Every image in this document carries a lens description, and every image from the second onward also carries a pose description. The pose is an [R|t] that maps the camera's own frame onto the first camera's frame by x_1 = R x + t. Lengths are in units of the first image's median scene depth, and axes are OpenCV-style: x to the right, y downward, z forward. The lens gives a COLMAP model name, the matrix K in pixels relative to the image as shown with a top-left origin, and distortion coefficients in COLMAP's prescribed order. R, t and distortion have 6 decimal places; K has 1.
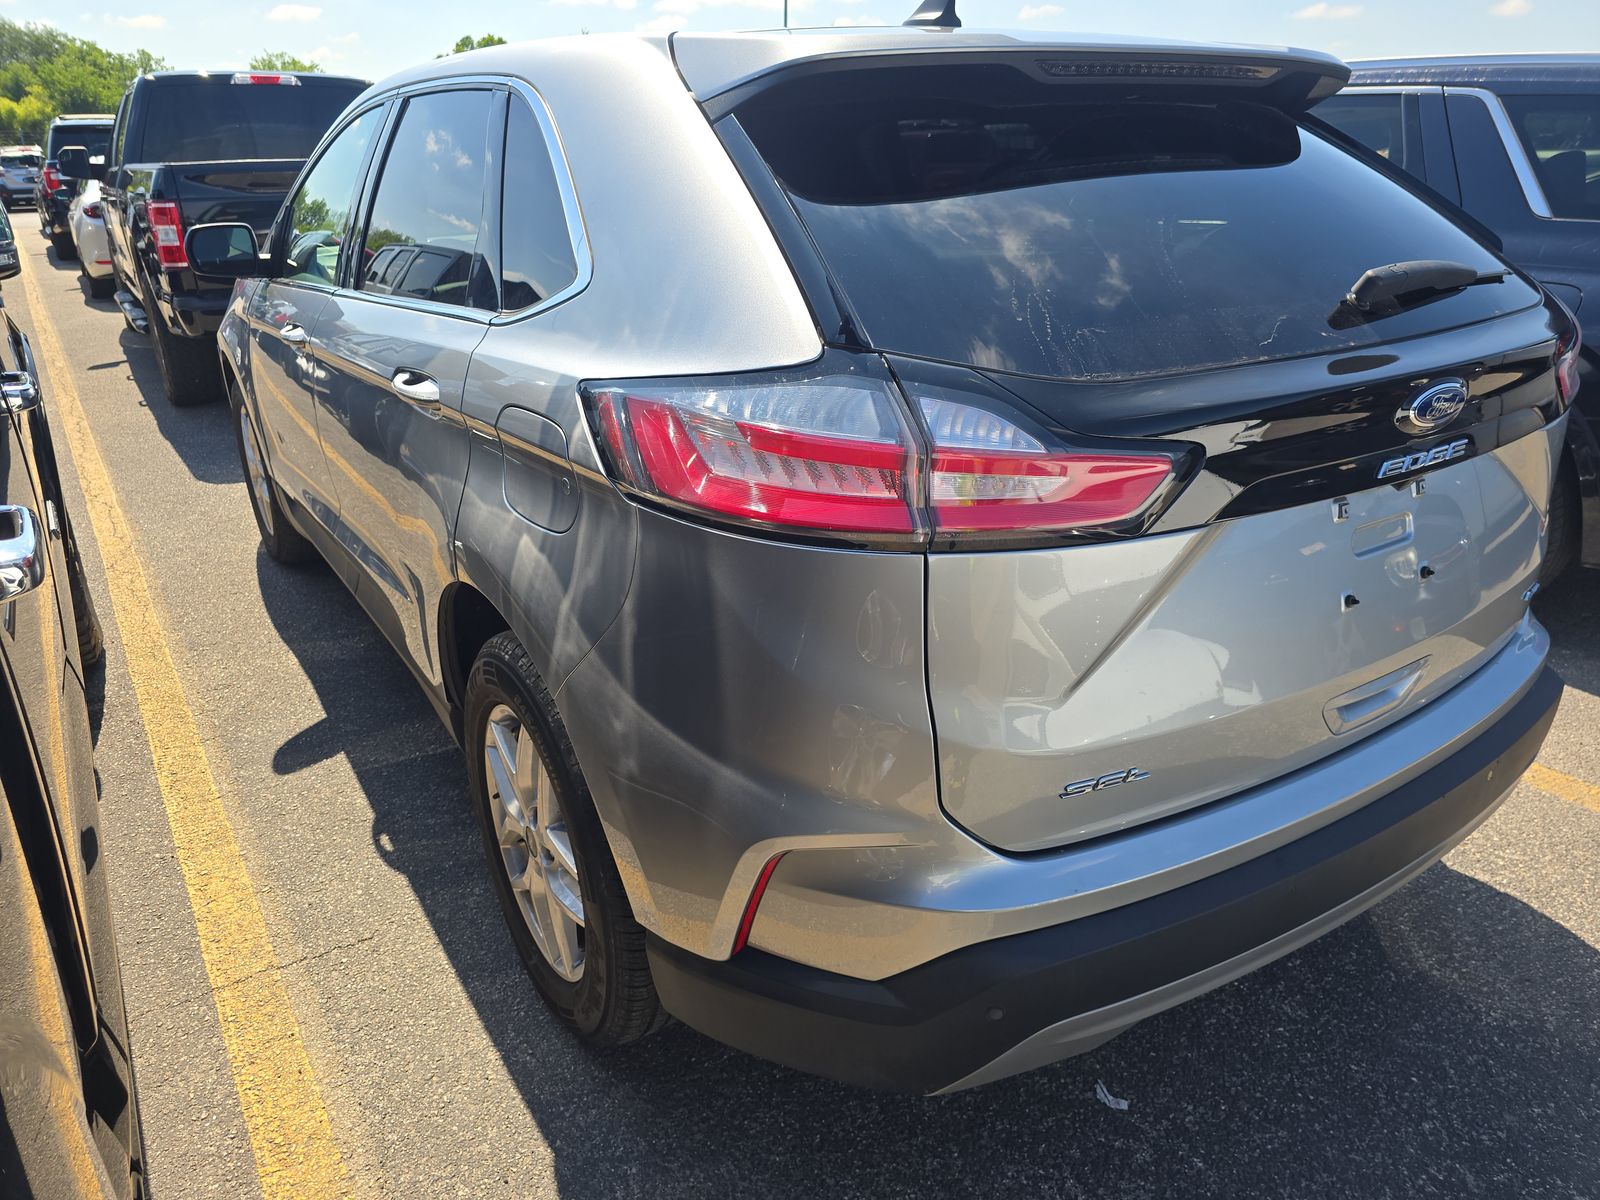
lens RADIAL K [[1051.1, 0, 800.0], [0, 1051.1, 600.0], [0, 0, 1]] dist [0.007015, 0.000996]
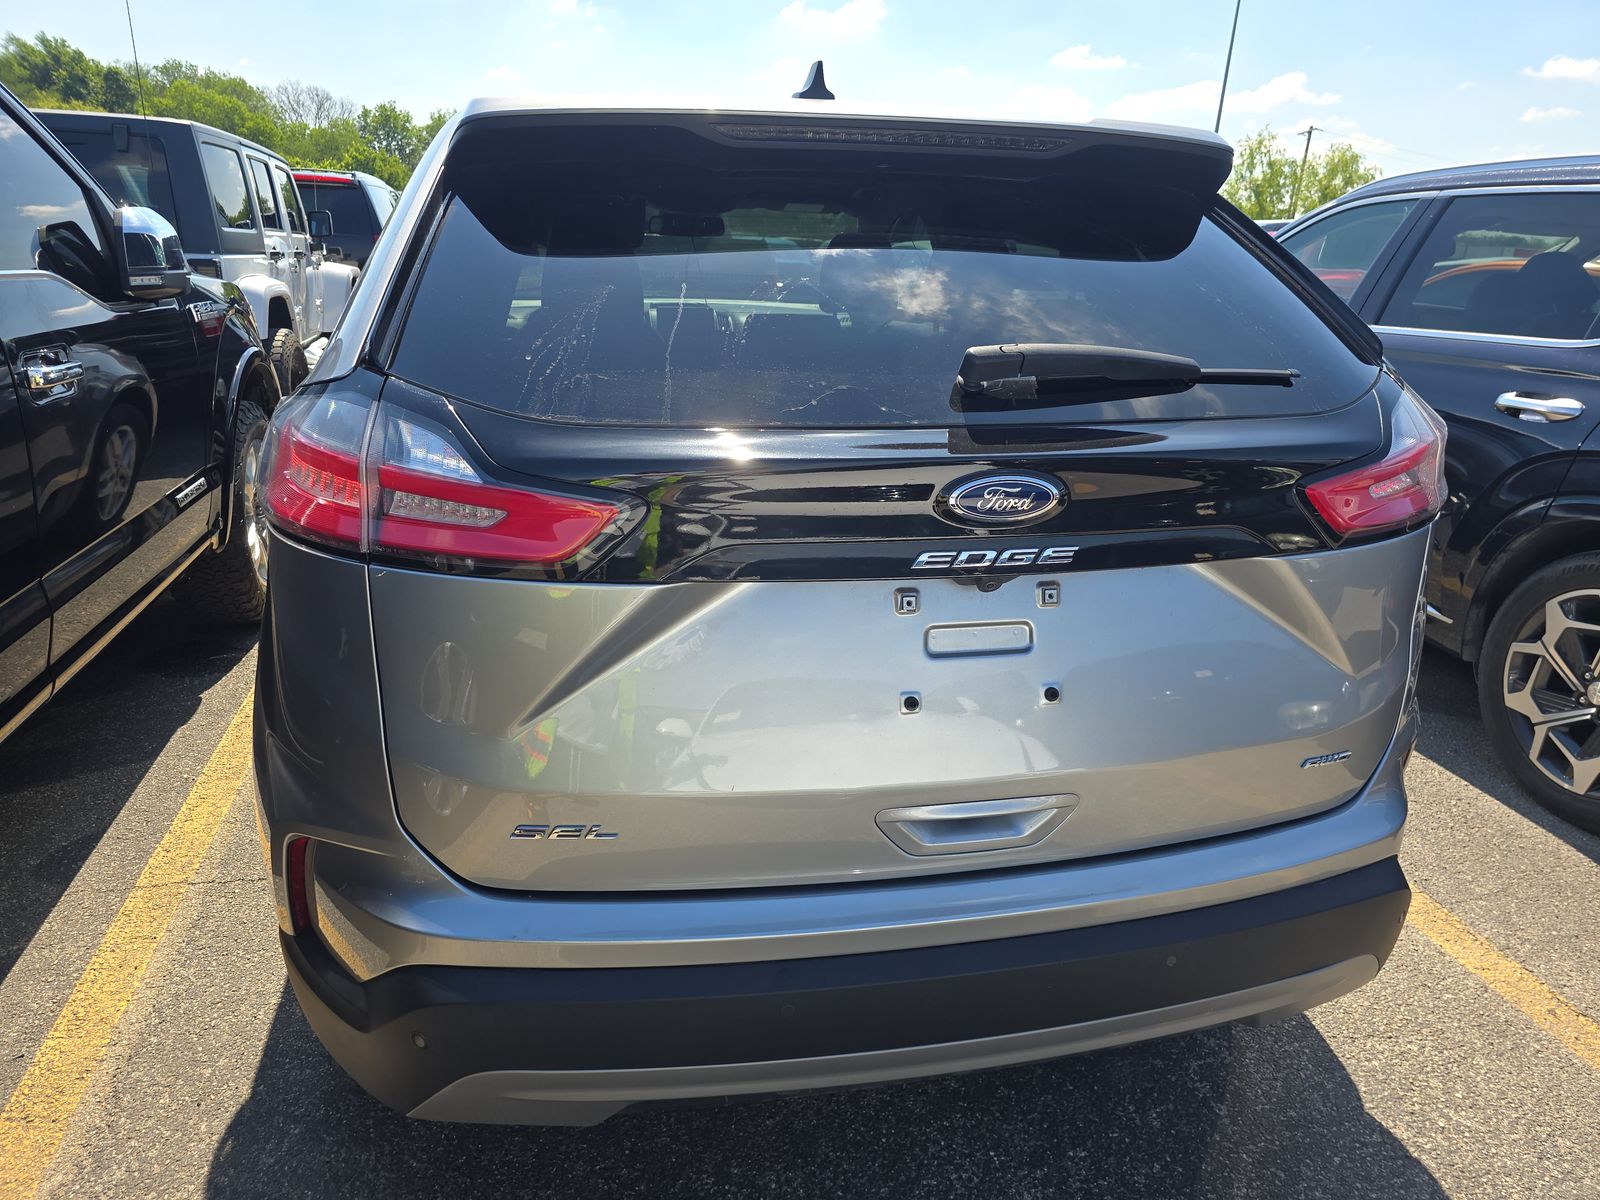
lens RADIAL K [[1060.7, 0, 800.0], [0, 1060.7, 600.0], [0, 0, 1]] dist [0.000576, 0.001764]
pose [[0.936696, 0.149120, -0.316803, 0.513825], [-0.172820, 0.983788, -0.047908, -0.019912], [0.304523, 0.099625, 0.947281, 0.077163]]
